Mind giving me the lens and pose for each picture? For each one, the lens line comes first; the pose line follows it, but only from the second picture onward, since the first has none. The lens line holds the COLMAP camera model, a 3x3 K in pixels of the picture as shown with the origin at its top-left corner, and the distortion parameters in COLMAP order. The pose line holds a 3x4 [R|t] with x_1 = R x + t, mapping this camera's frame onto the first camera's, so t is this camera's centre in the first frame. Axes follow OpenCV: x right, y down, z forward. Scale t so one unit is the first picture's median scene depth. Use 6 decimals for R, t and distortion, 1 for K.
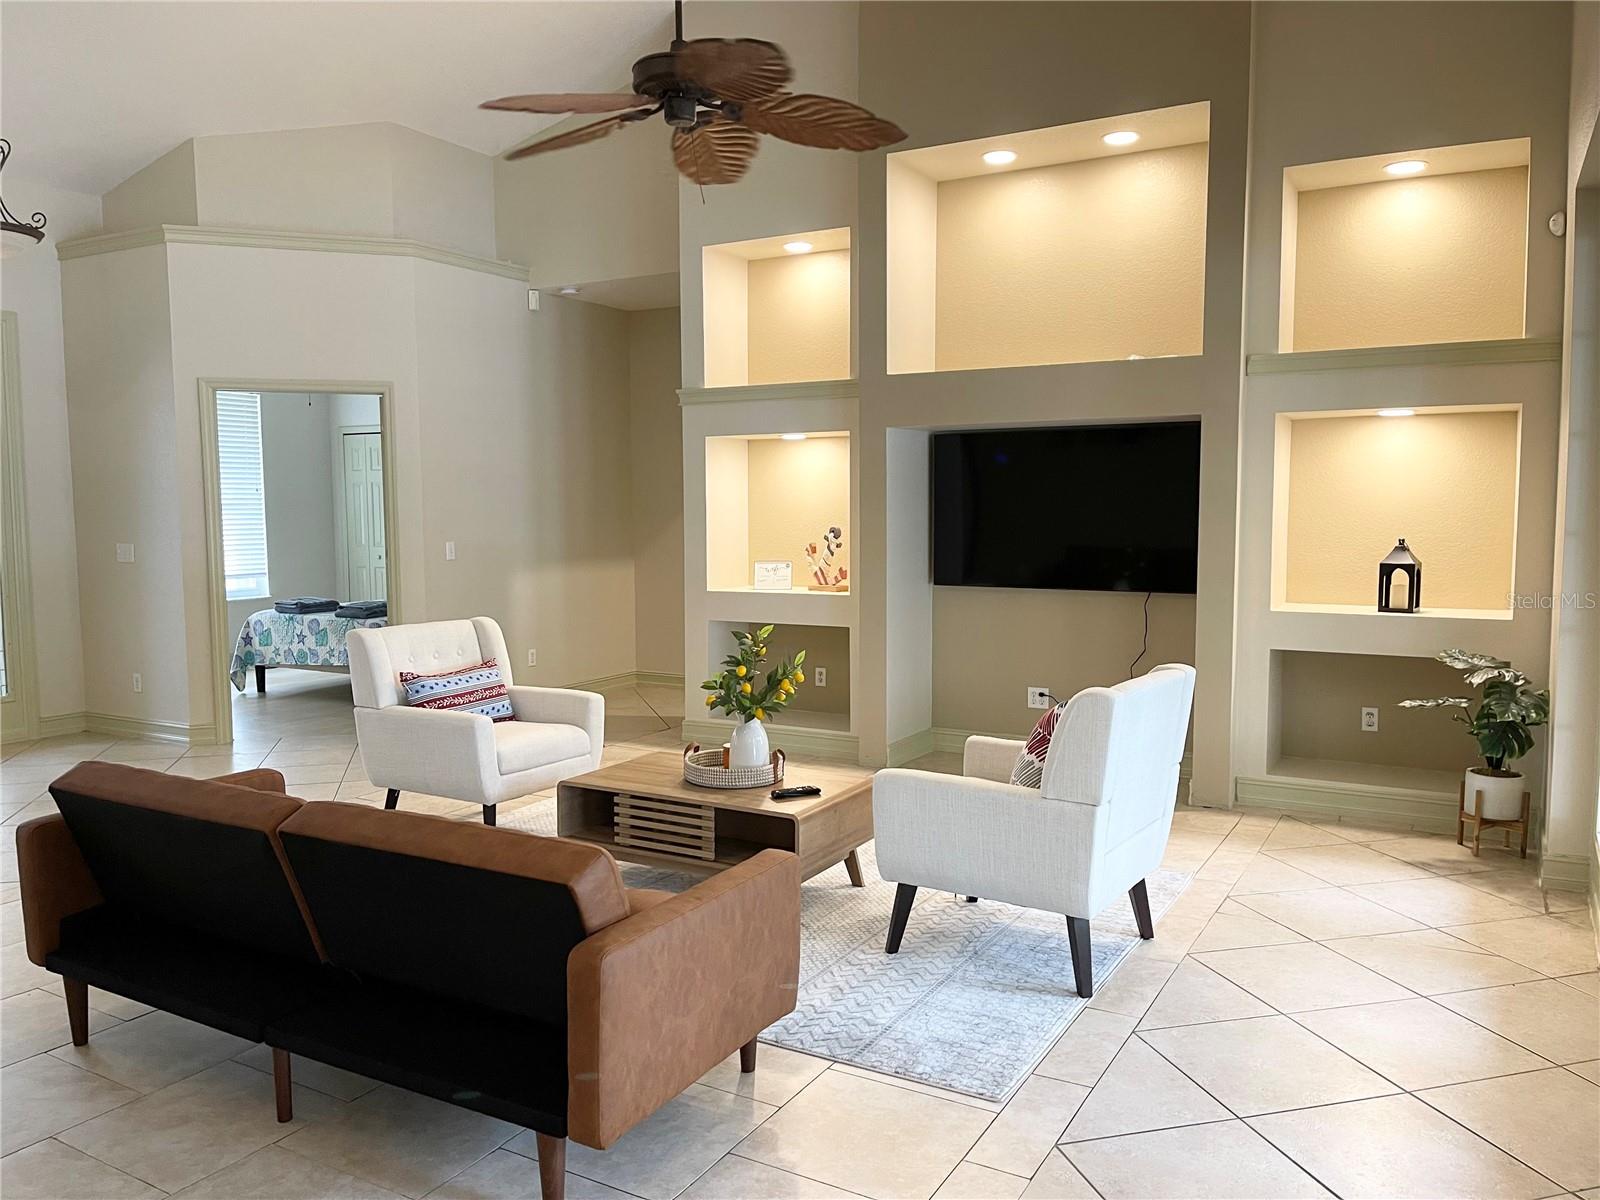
lens RADIAL K [[1186.9, 0, 795.2], [0, 1186.9, 604.3], [0, 0, 1]] dist [0.049302, -0.025043]
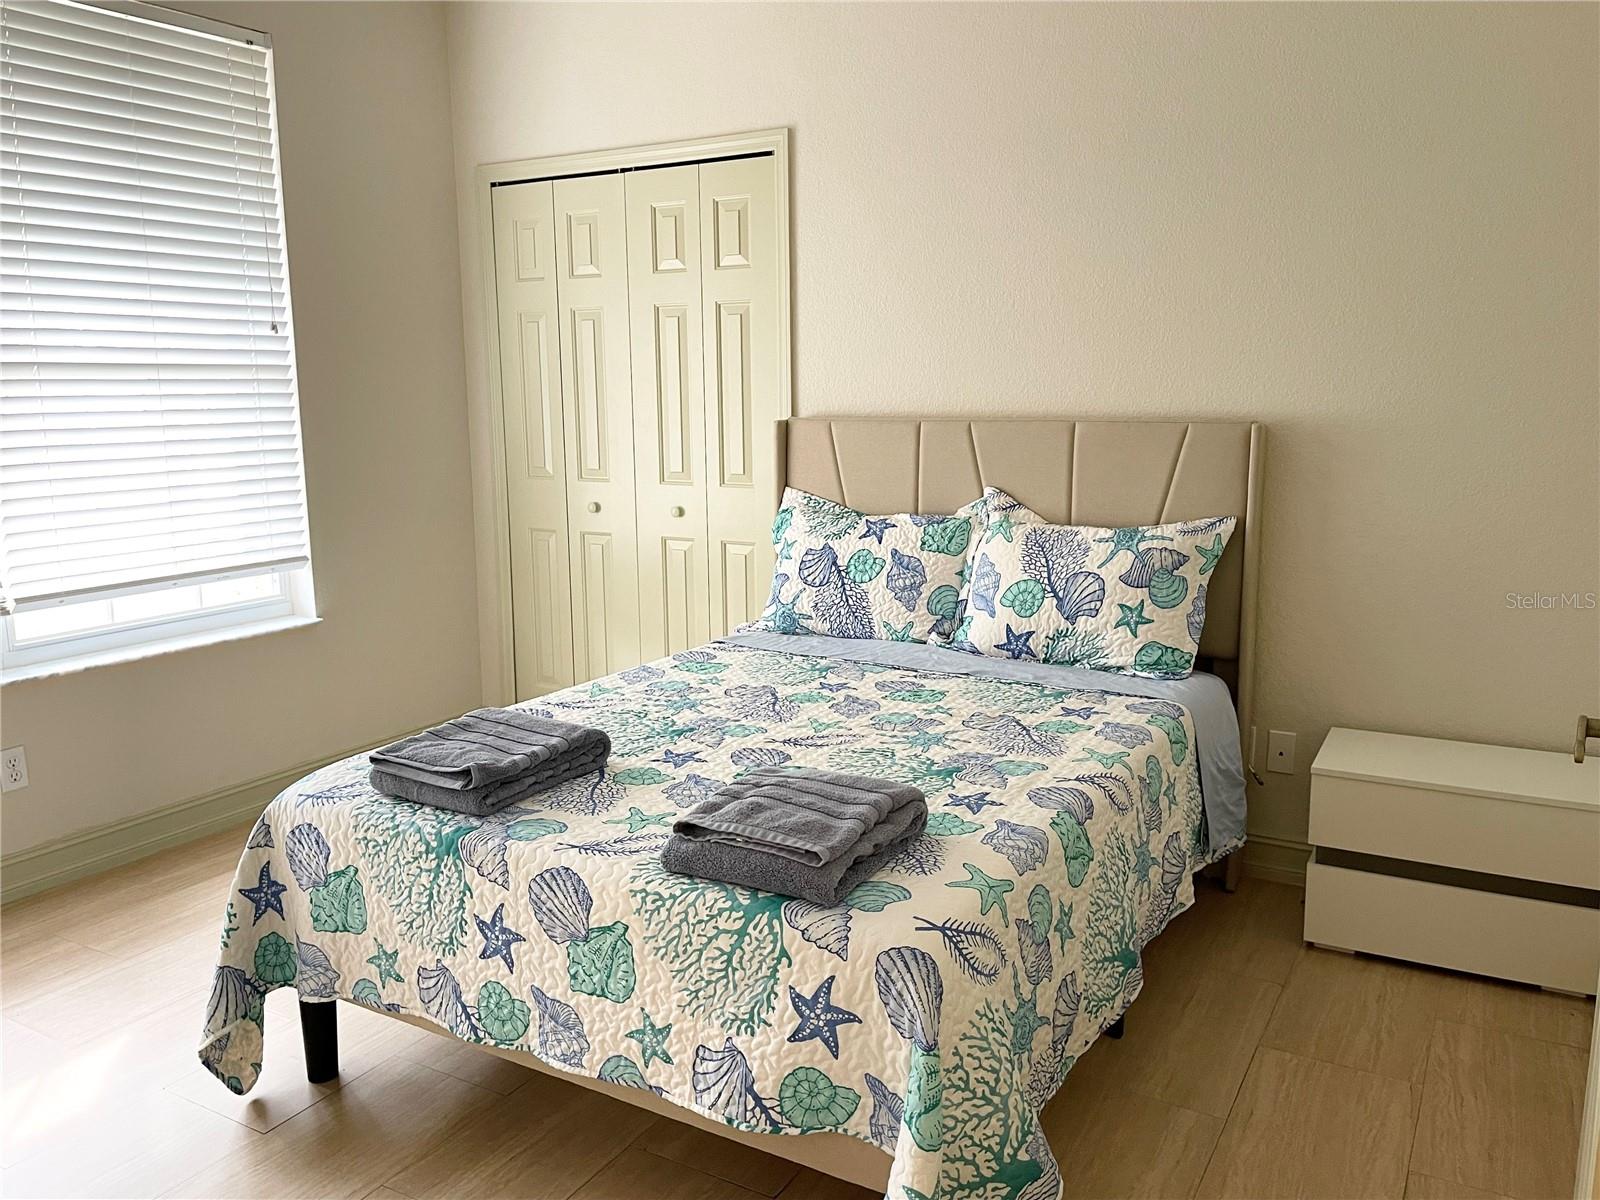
lens RADIAL K [[1280.0, 0, 804.8], [0, 1280.0, 608.9], [0, 0, 1]] dist [0.043475, -0.031751]
pose [[0.999692, 0.006186, -0.024018, -0.337188], [-0.004172, 0.996541, 0.083003, -0.053352], [0.024449, -0.082877, 0.996260, 0.736135]]
